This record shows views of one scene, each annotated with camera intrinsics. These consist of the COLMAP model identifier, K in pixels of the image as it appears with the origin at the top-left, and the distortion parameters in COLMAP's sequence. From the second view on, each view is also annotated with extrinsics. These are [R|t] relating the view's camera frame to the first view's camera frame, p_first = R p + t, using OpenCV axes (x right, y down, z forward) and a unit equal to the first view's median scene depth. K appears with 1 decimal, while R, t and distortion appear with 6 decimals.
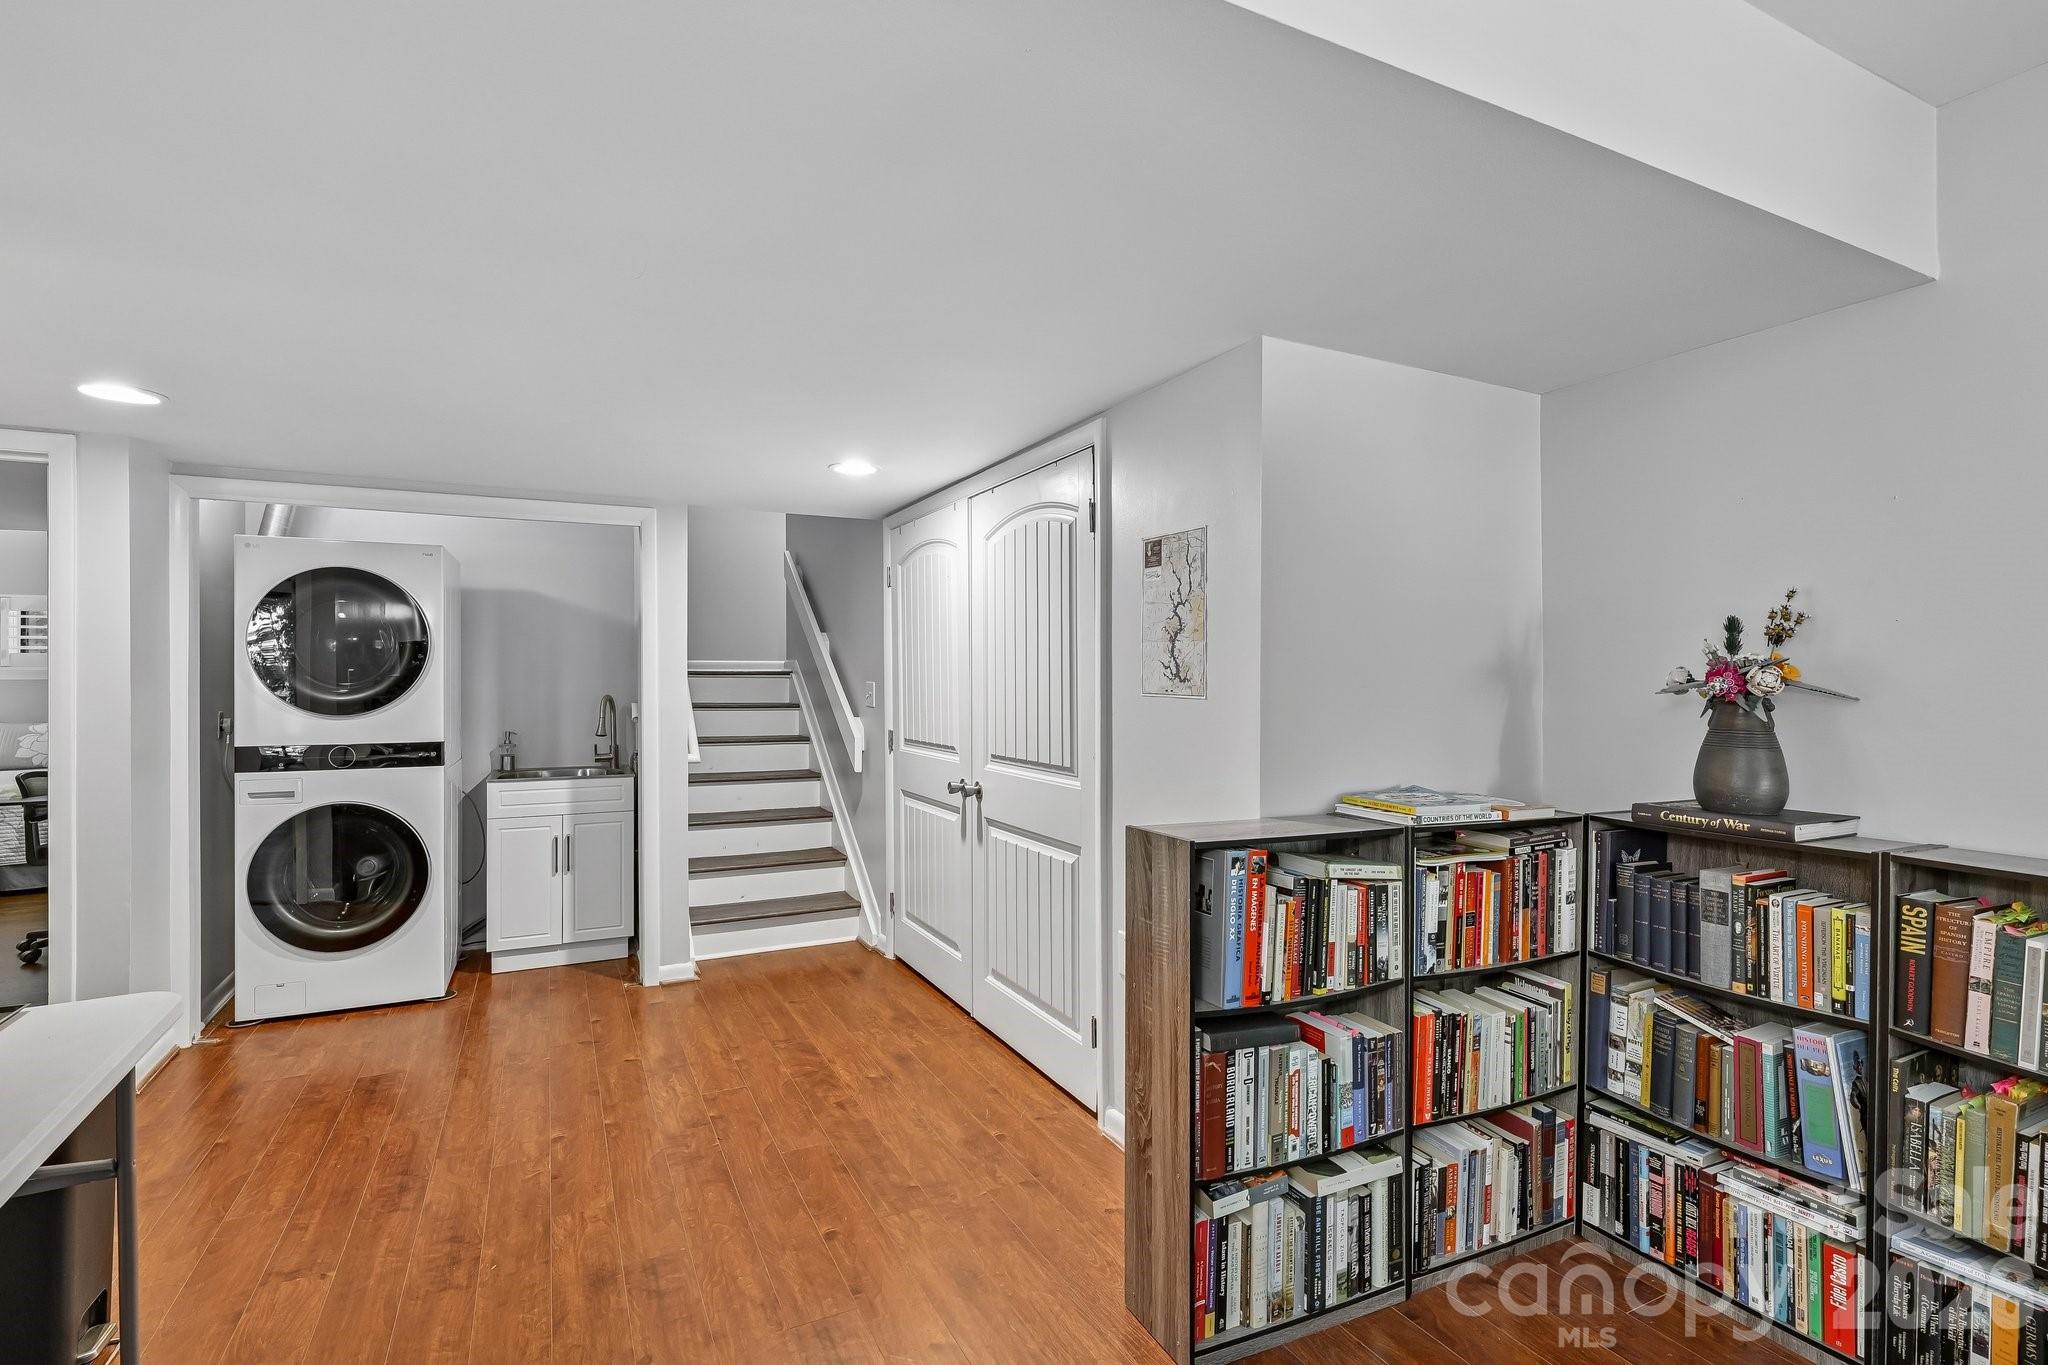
lens RADIAL K [[955.6, 0, 1024.0], [0, 955.6, 682.5], [0, 0, 1]] dist [0.011265, 0.000059]
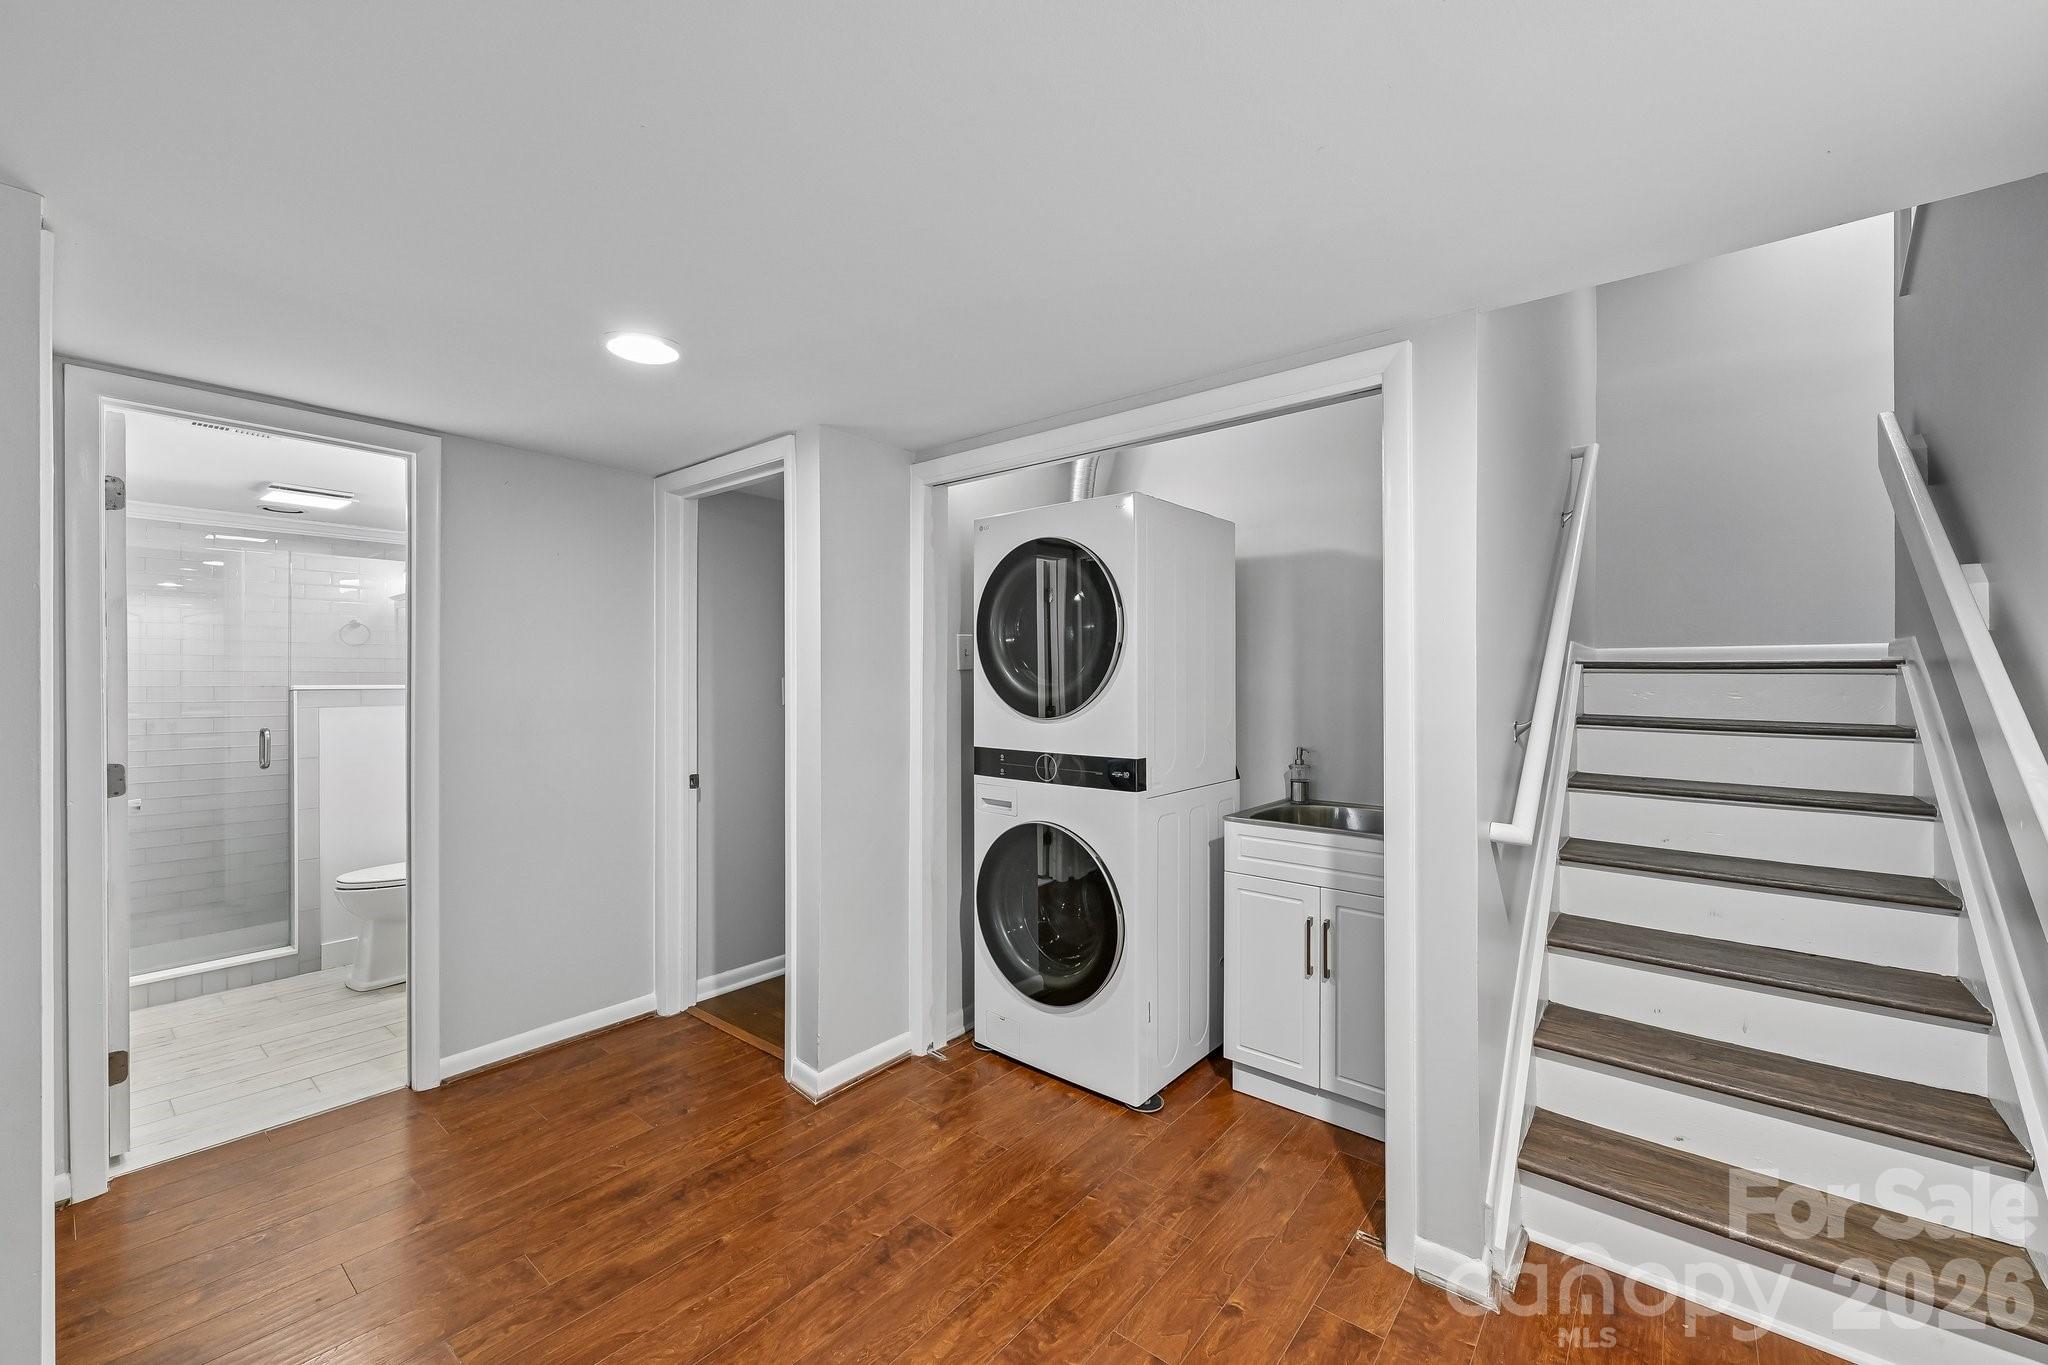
lens RADIAL K [[817.3, 0, 1024.0], [0, 817.3, 682.5], [0, 0, 1]] dist [0.000369, 0.000084]
pose [[0.410792, 0.003436, -0.911723, -0.071719], [-0.008790, 0.999961, -0.000192, 0.004829], [0.911687, 0.008093, 0.410806, 0.628244]]
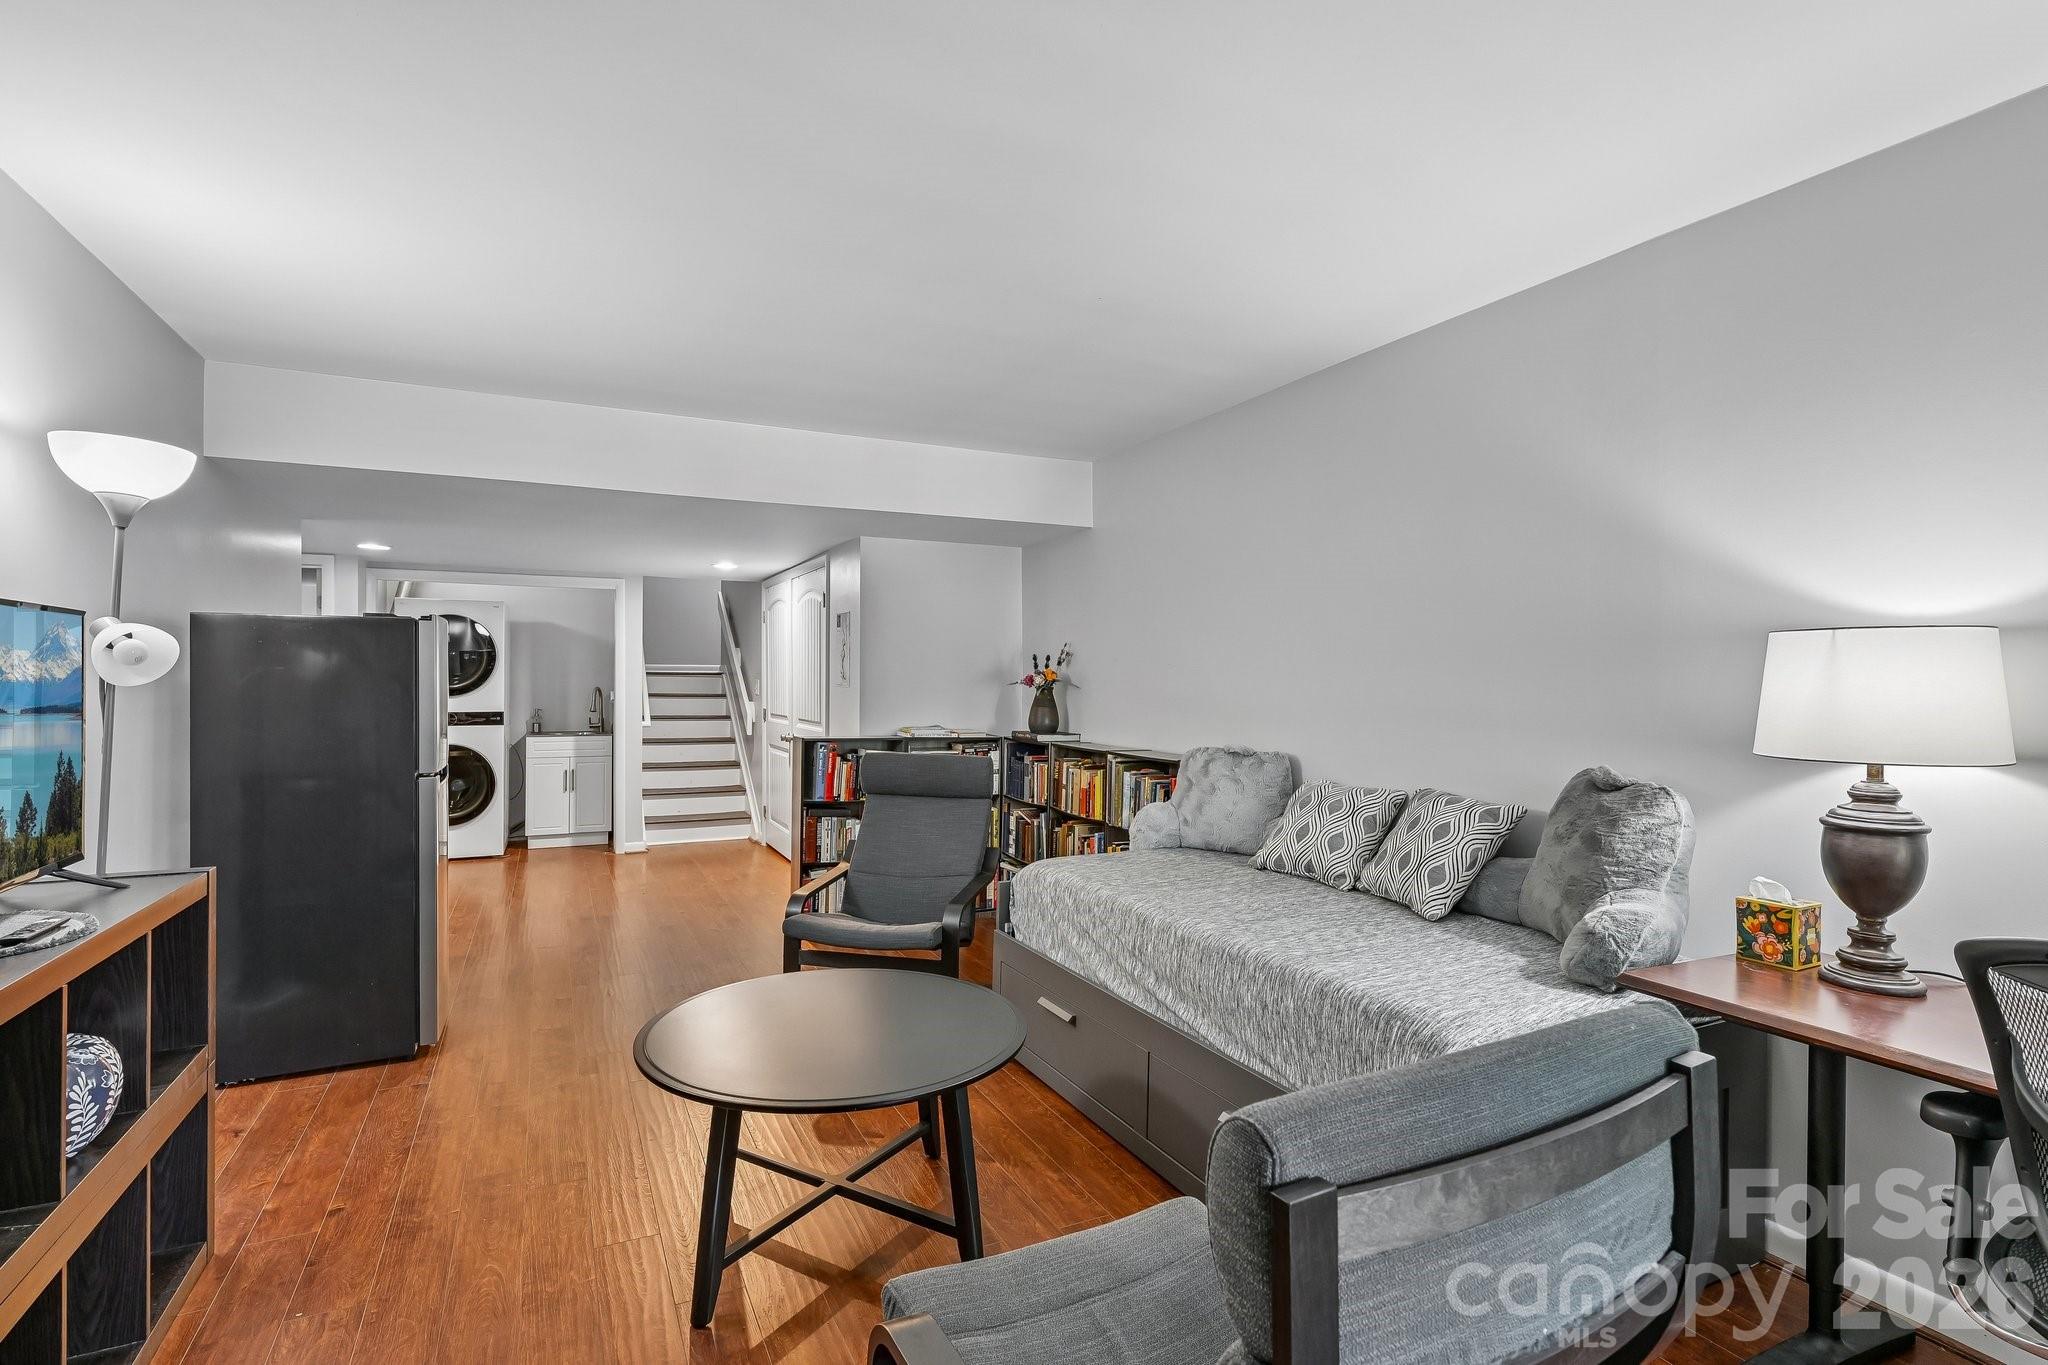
lens RADIAL K [[985.2, 0, 1024.0], [0, 985.2, 682.5], [0, 0, 1]] dist [-0.001741, -0.000048]
pose [[0.999881, 0.007145, -0.013651, 0.359530], [-0.007168, 0.999973, -0.001650, 0.004238], [0.013639, 0.001747, 0.999905, -0.762141]]
